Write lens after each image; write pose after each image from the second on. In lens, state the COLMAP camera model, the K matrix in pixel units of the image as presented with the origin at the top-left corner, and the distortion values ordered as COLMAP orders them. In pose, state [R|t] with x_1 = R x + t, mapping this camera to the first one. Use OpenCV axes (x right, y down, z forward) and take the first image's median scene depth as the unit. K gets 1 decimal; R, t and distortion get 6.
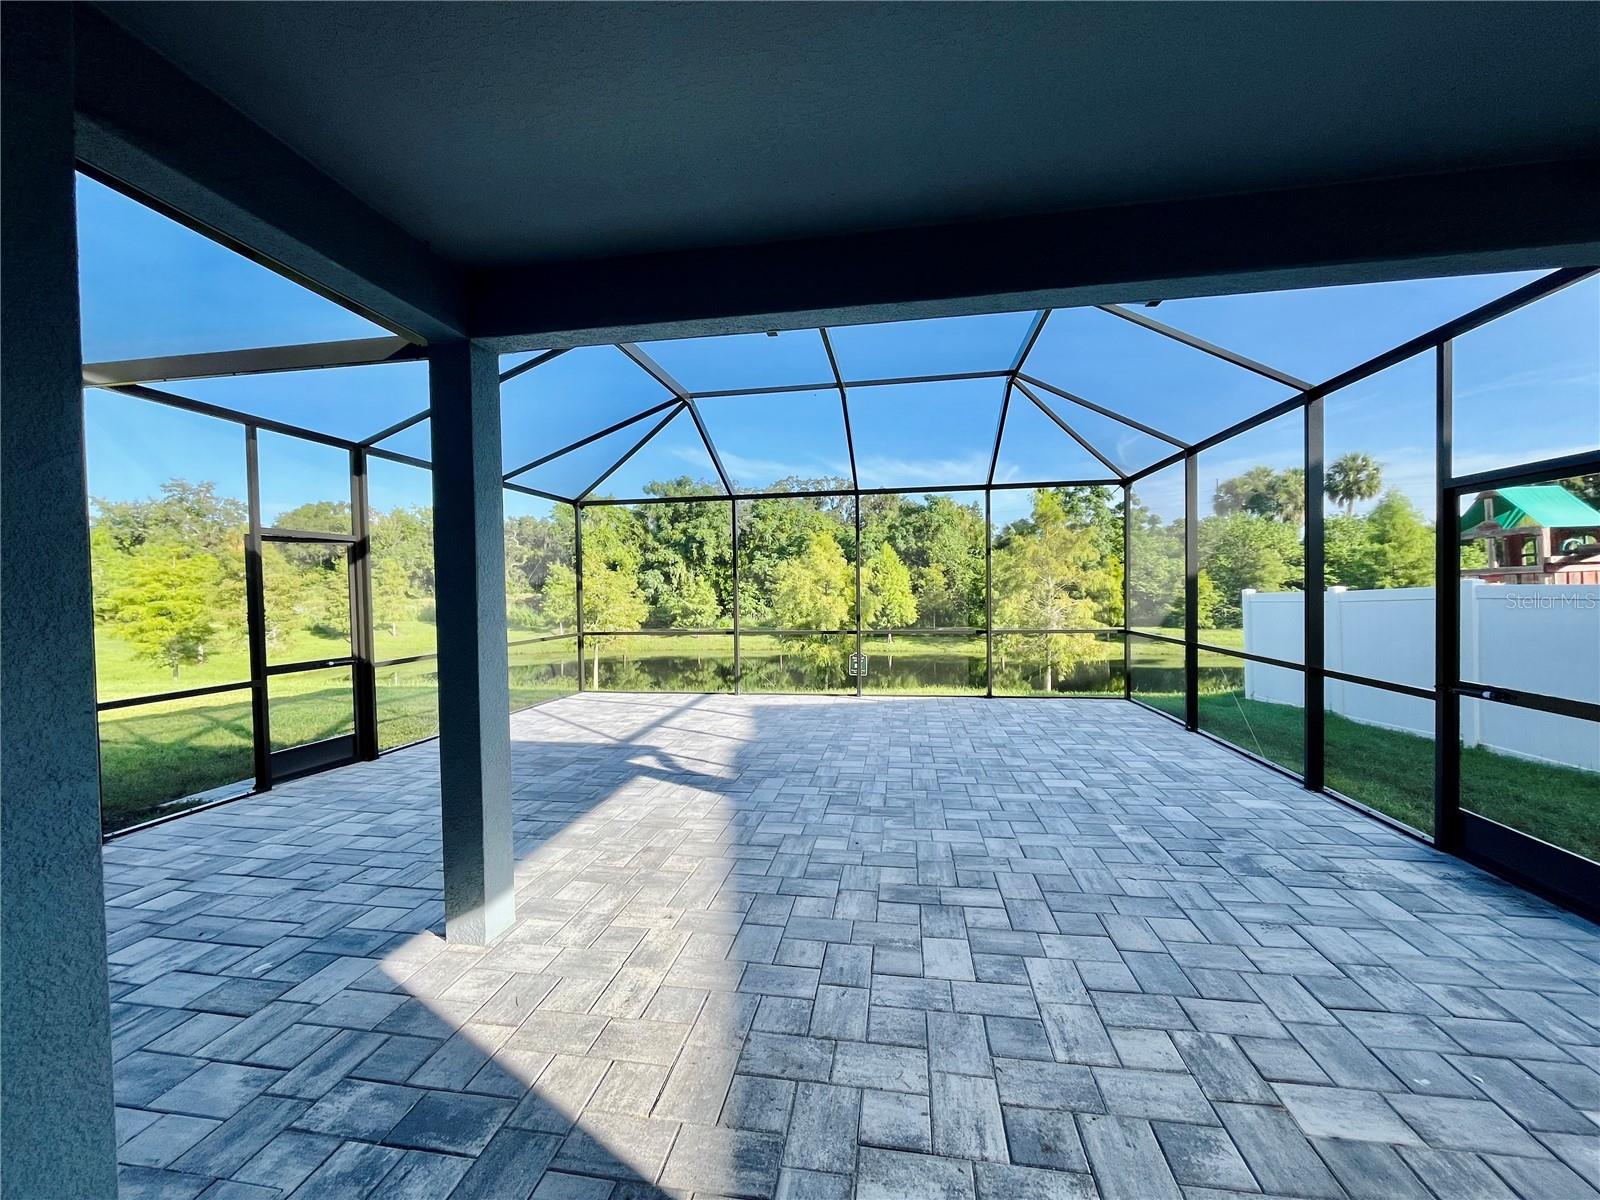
lens RADIAL K [[642.7, 0, 800.0], [0, 642.7, 600.0], [0, 0, 1]] dist [-0.002983, -0.000268]
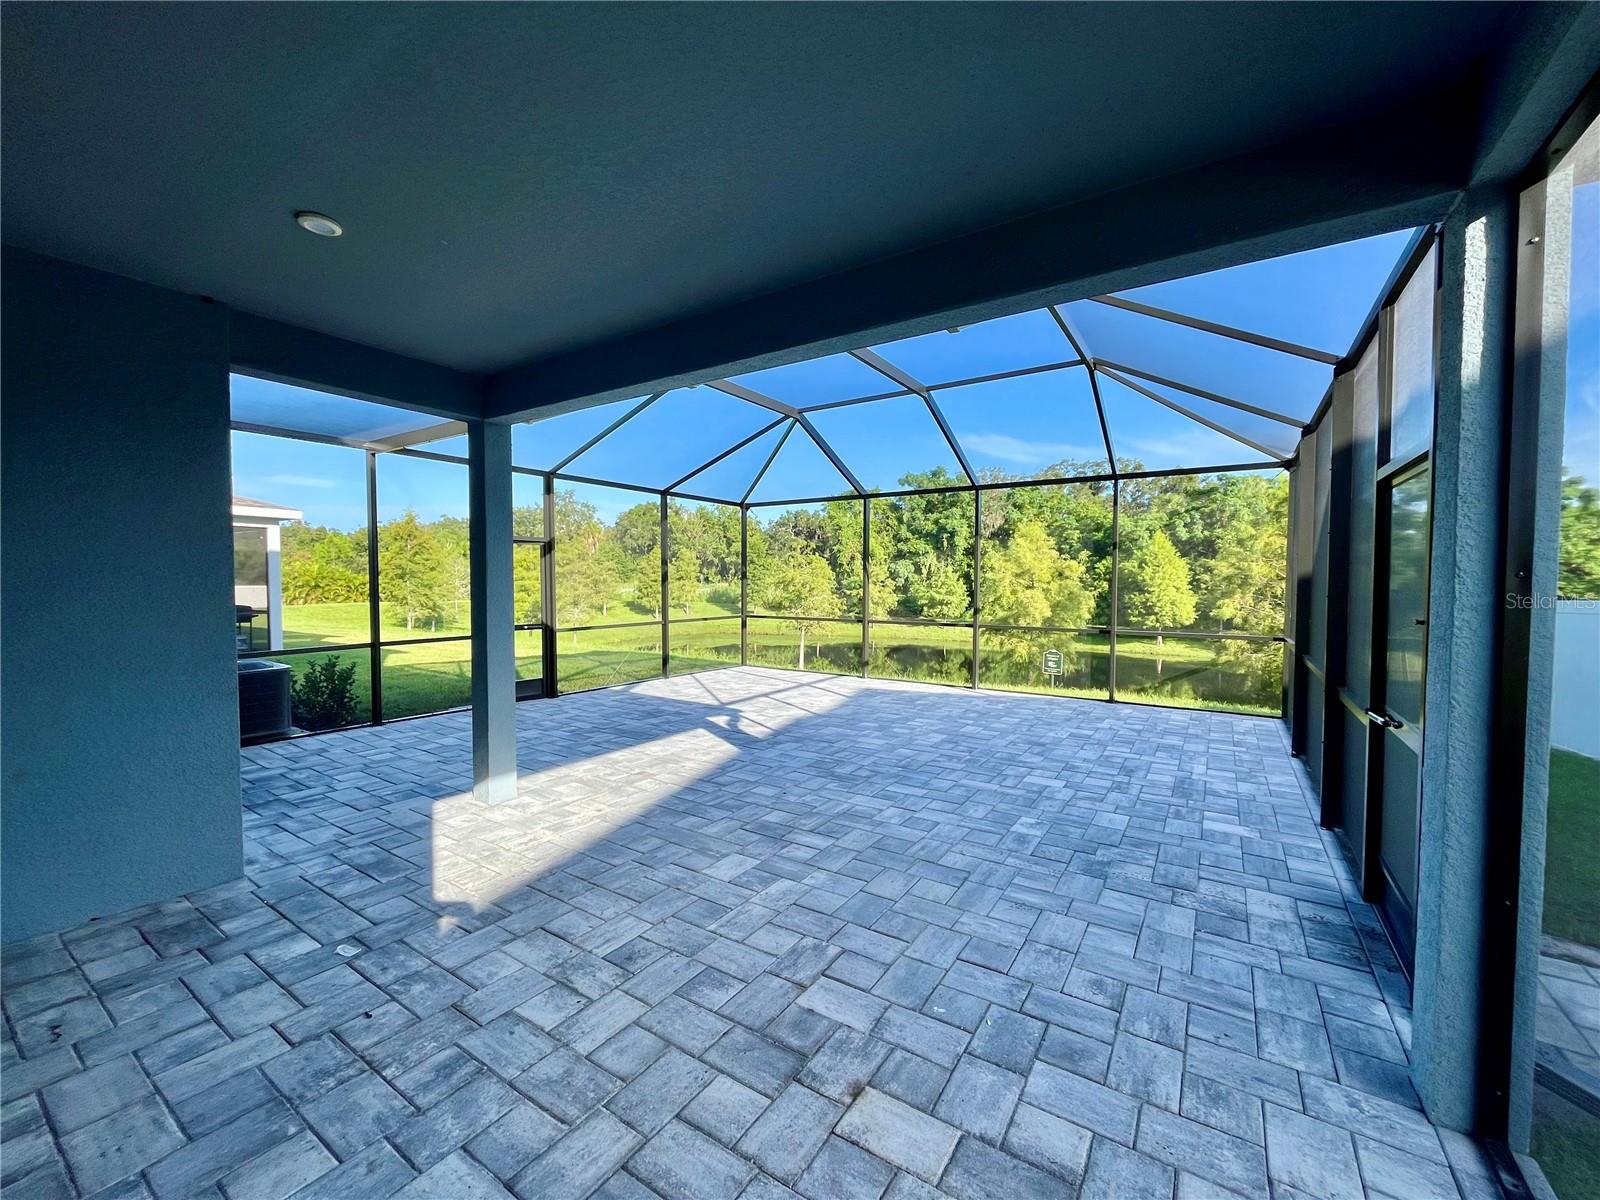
lens RADIAL K [[642.7, 0, 800.0], [0, 642.7, 600.0], [0, 0, 1]] dist [-0.002983, -0.000268]
pose [[0.913623, 0.032403, -0.405269, 0.400473], [-0.026043, 0.999436, 0.021199, -0.008145], [0.405728, -0.008814, 0.913952, -0.062161]]
